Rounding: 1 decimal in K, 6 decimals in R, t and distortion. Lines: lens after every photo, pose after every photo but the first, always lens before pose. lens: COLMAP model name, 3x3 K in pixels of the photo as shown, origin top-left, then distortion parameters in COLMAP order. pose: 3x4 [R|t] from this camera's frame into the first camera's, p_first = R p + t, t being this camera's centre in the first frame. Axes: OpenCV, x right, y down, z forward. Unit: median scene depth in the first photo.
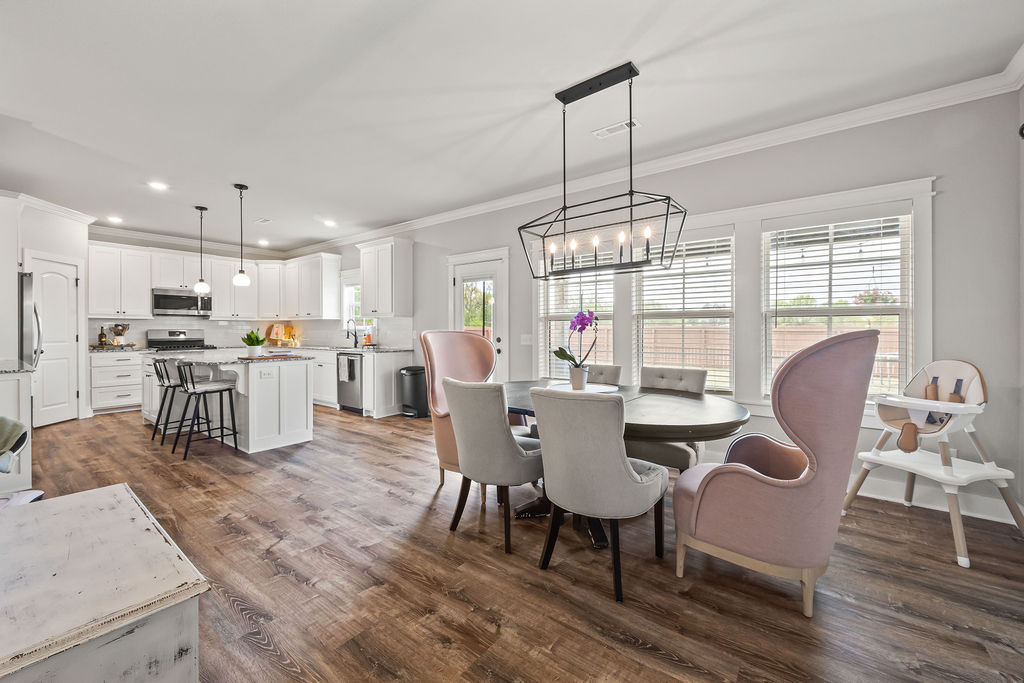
lens RADIAL K [[409.9, 0, 507.0], [0, 409.9, 331.6], [0, 0, 1]] dist [-0.003054, 0.000654]
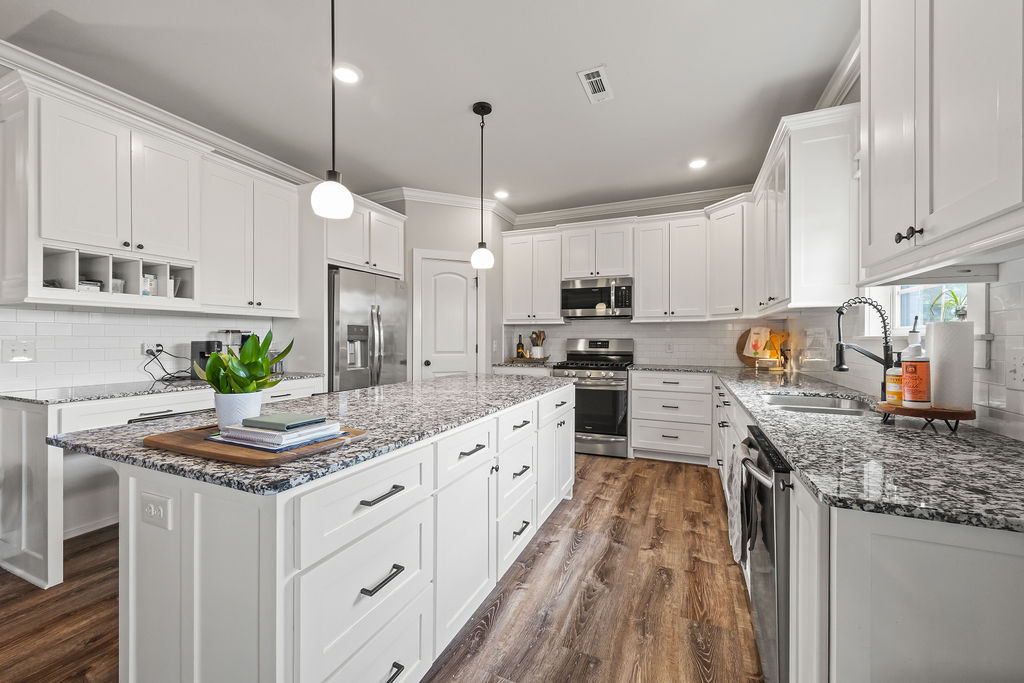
lens RADIAL K [[409.9, 0, 511.7], [0, 409.9, 336.2], [0, 0, 1]] dist [-0.003054, 0.000654]
pose [[0.249607, -0.004976, -0.968334, -0.296441], [-0.005034, 0.999967, -0.006436, -0.006205], [0.968334, 0.006482, 0.249574, 1.162287]]
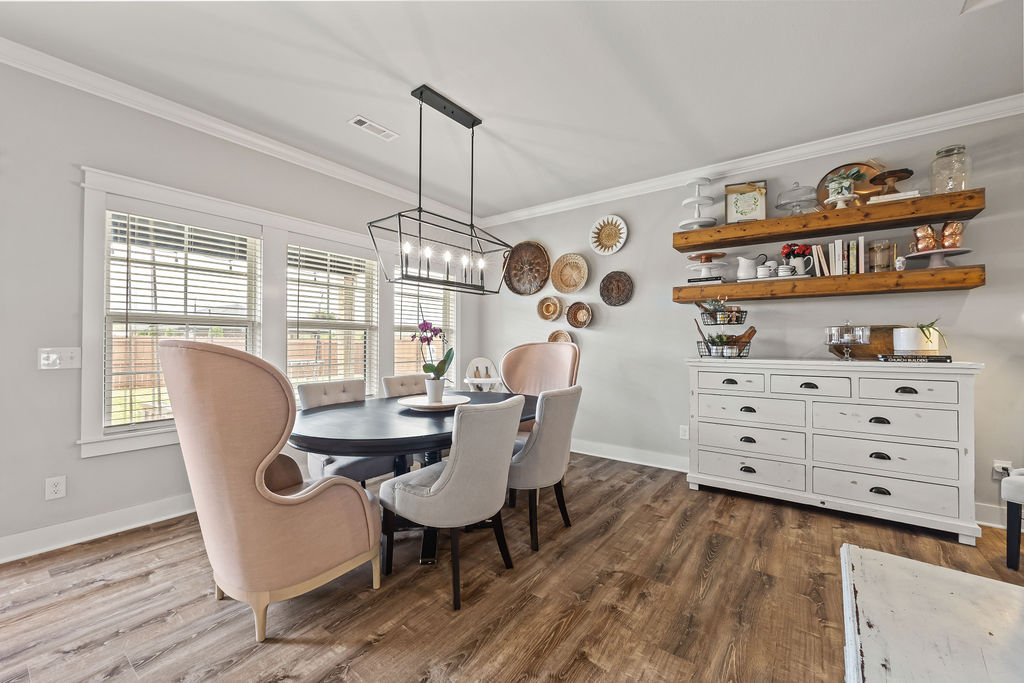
lens RADIAL K [[409.9, 0, 509.0], [0, 409.9, 337.1], [0, 0, 1]] dist [-0.003054, 0.000654]
pose [[-0.019821, 0.011820, 0.999734, -0.524507], [-0.003612, 0.999923, -0.011894, -0.002052], [-0.999797, -0.003846, -0.019777, 0.543419]]
